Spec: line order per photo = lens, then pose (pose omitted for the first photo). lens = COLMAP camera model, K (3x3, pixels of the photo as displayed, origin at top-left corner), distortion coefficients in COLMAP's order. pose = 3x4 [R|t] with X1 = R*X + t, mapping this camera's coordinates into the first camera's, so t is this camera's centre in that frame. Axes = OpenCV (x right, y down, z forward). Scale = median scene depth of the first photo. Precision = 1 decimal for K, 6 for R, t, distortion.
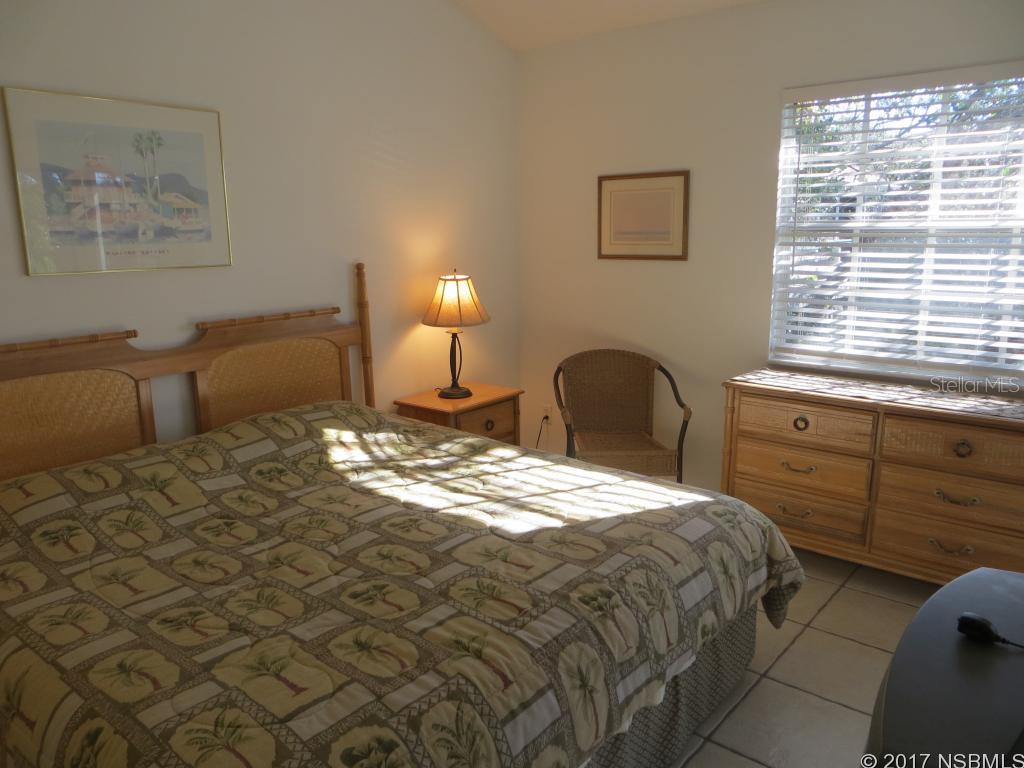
lens RADIAL K [[758.8, 0, 512.0], [0, 758.8, 384.0], [0, 0, 1]] dist [0.001480, 0.001010]
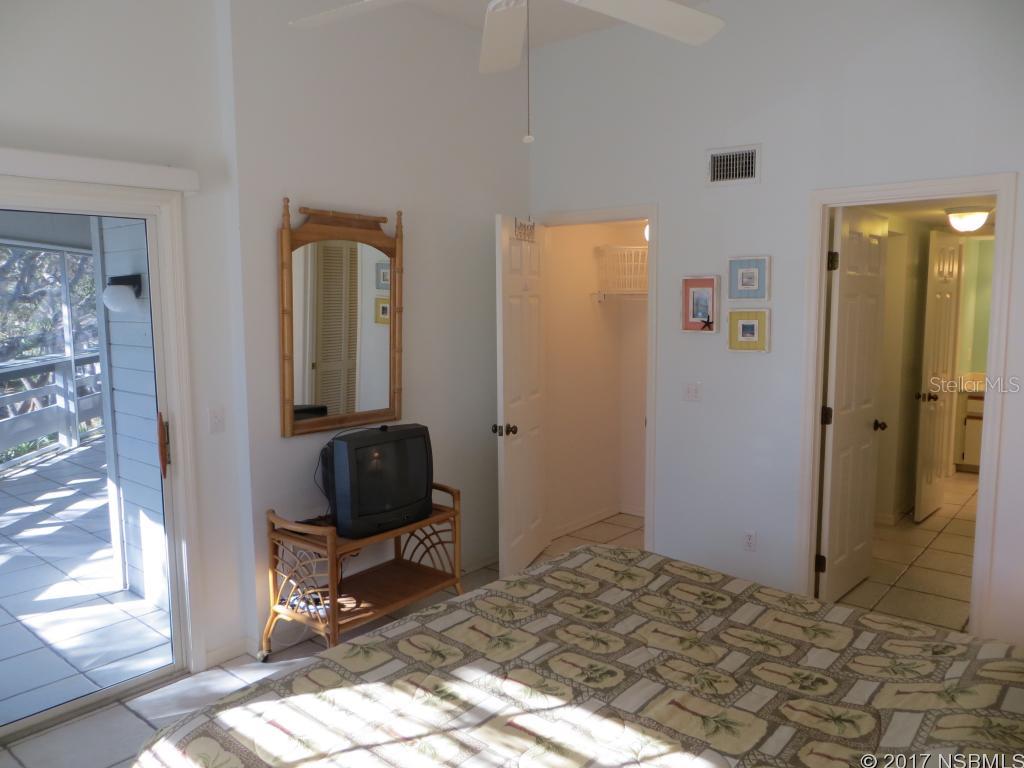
lens RADIAL K [[758.8, 0, 512.0], [0, 758.8, 384.0], [0, 0, 1]] dist [0.001480, 0.001010]
pose [[-0.999783, 0.017832, 0.010804, -0.055521], [0.020310, 0.950031, 0.311494, -0.454326], [-0.004710, 0.311646, -0.950187, 1.841779]]
